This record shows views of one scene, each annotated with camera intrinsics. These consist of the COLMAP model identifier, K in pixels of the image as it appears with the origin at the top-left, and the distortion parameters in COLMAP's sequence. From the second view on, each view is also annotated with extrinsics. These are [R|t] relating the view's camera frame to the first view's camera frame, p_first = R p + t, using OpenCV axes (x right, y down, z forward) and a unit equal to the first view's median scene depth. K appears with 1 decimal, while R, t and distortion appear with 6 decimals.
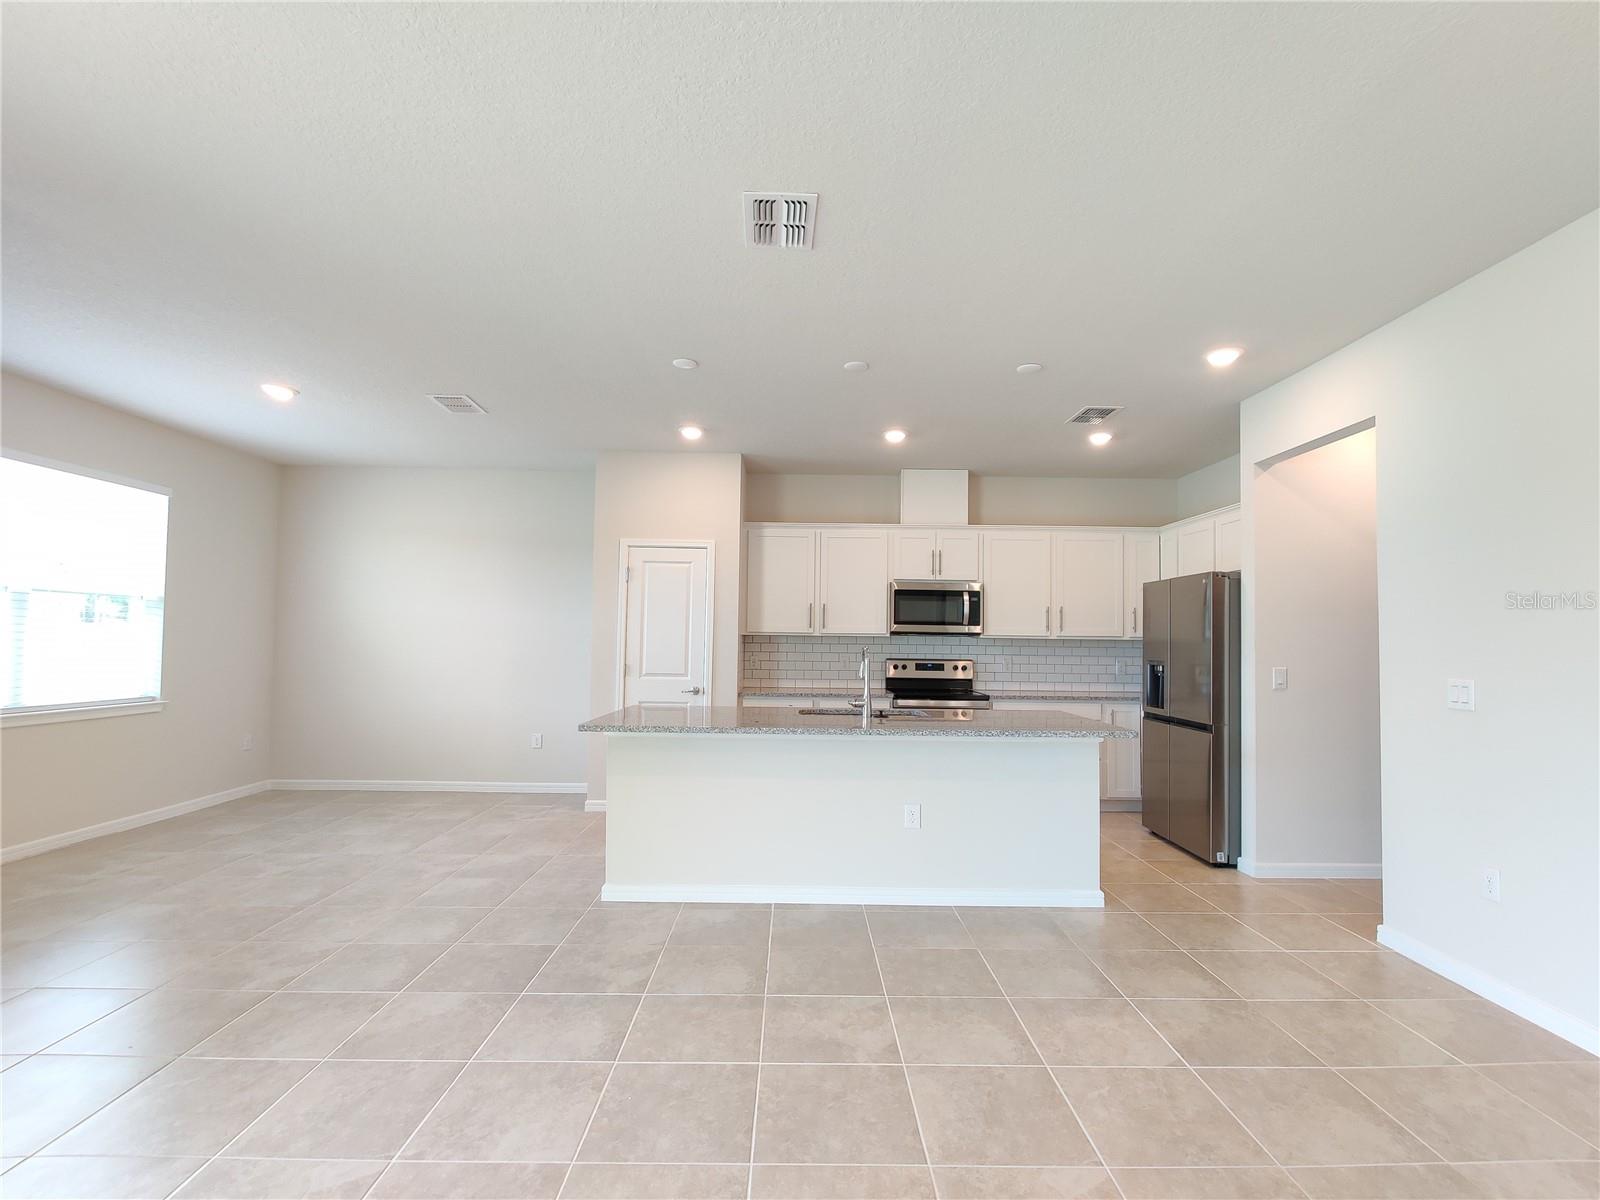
lens RADIAL K [[741.5, 0, 803.2], [0, 741.5, 608.2], [0, 0, 1]] dist [0.003213, -0.004731]
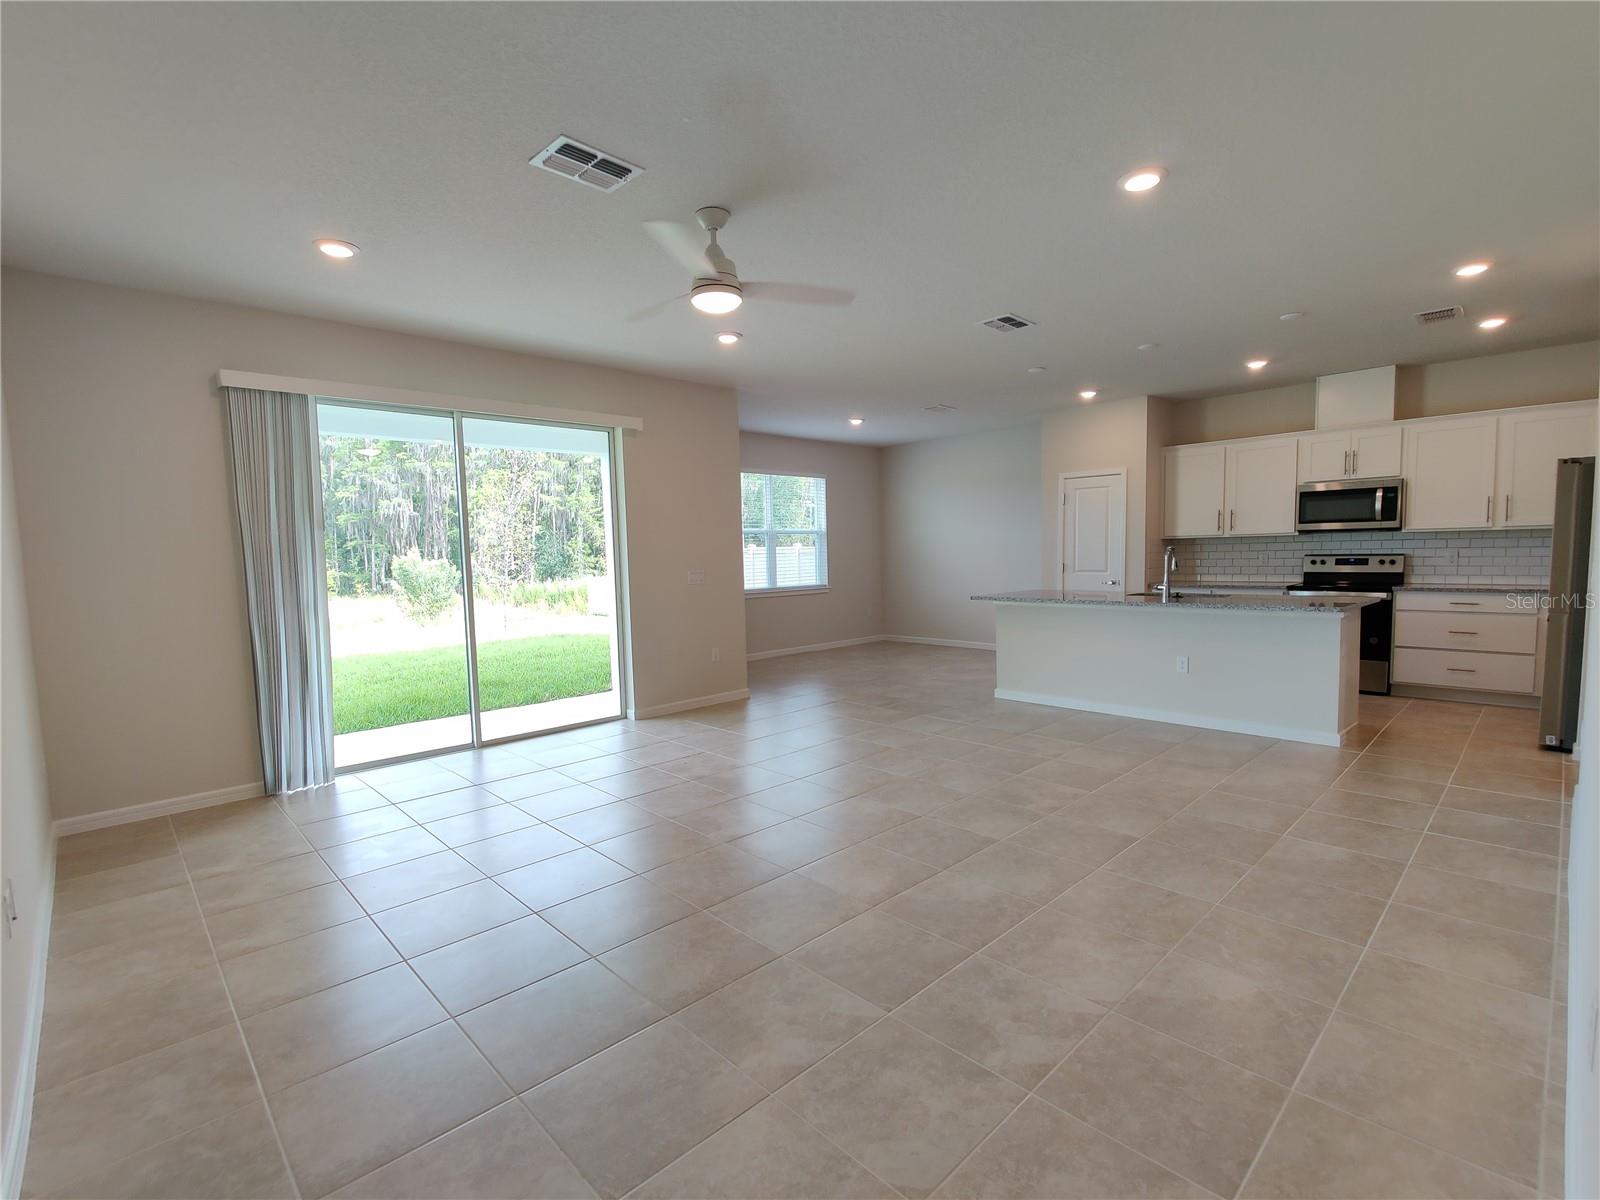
lens RADIAL K [[741.5, 0, 803.2], [0, 741.5, 608.2], [0, 0, 1]] dist [0.003213, -0.004731]
pose [[0.685473, 0.025960, -0.727635, 0.421193], [0.066890, 0.992893, 0.098437, -0.011732], [0.725019, -0.116147, 0.678865, -0.303315]]
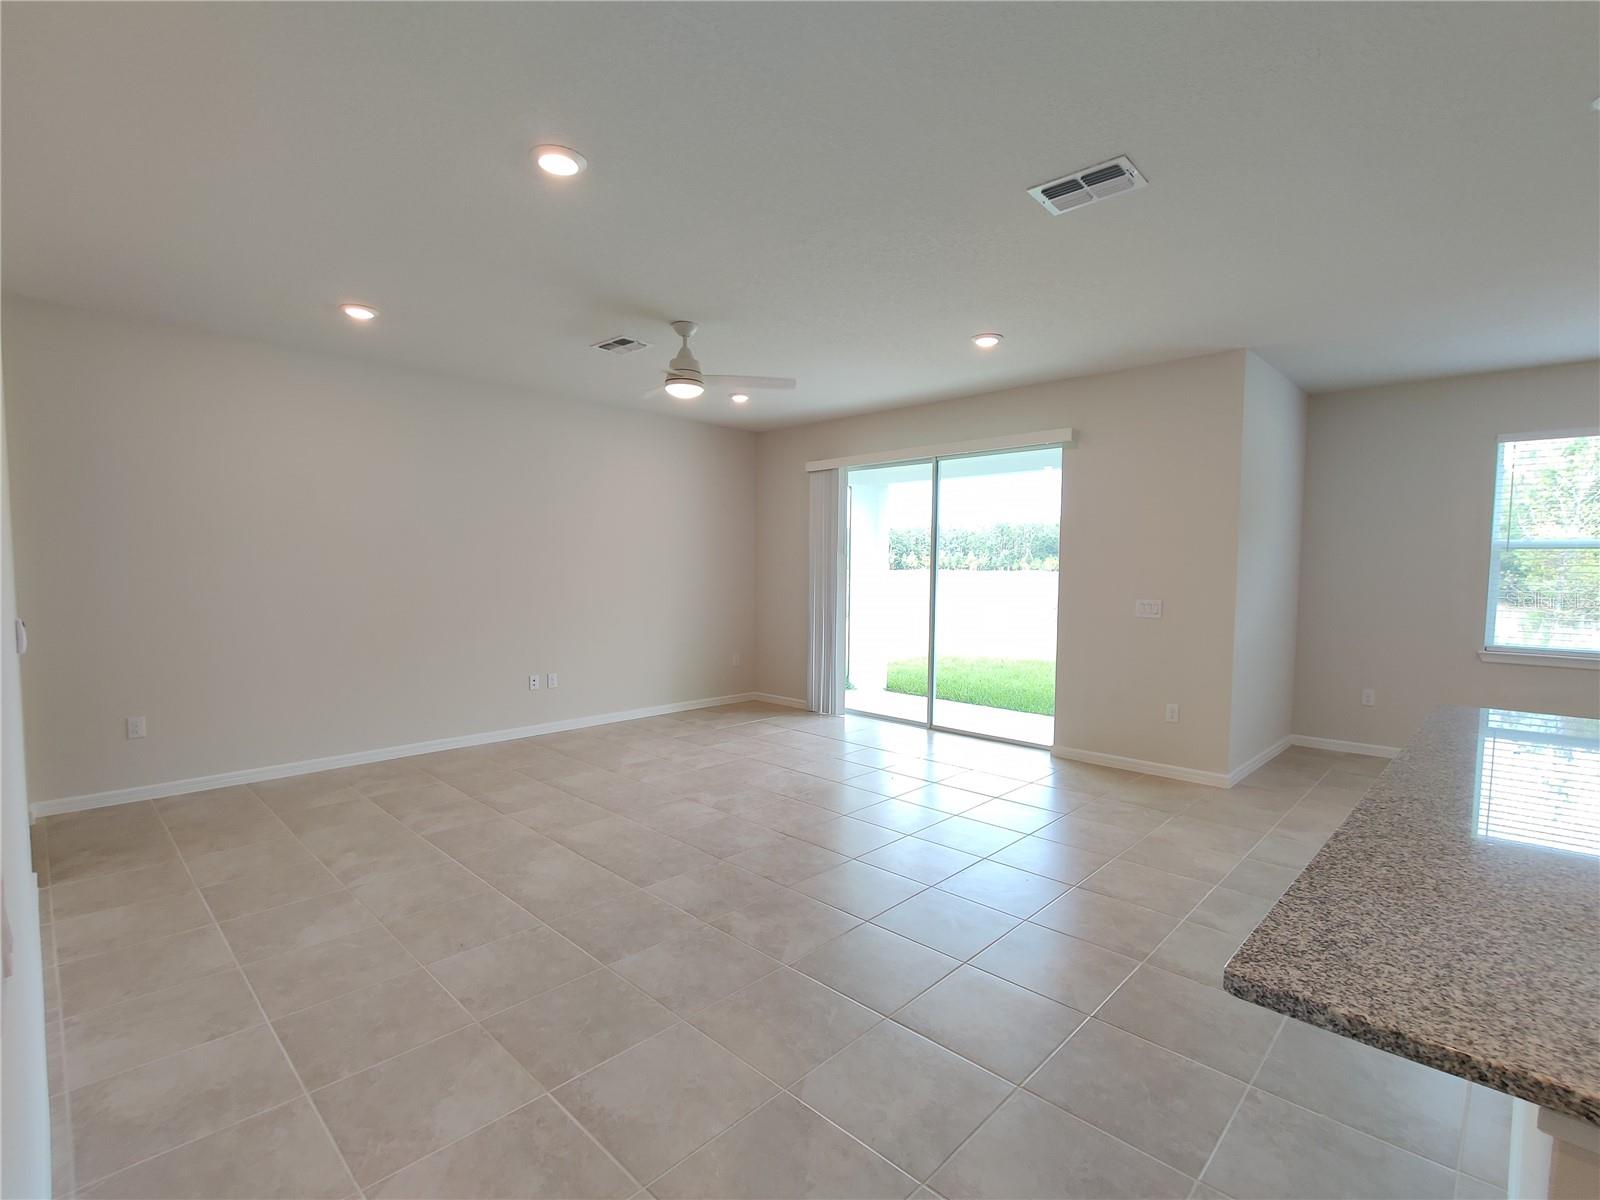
lens RADIAL K [[746.9, 0, 812.1], [0, 746.9, 611.0], [0, 0, 1]] dist [-0.012298, 0.011867]
pose [[-0.691590, 0.026981, -0.721786, 0.420727], [0.016957, 0.999633, 0.021119, 0.015788], [0.722091, 0.002366, -0.691794, 0.613915]]
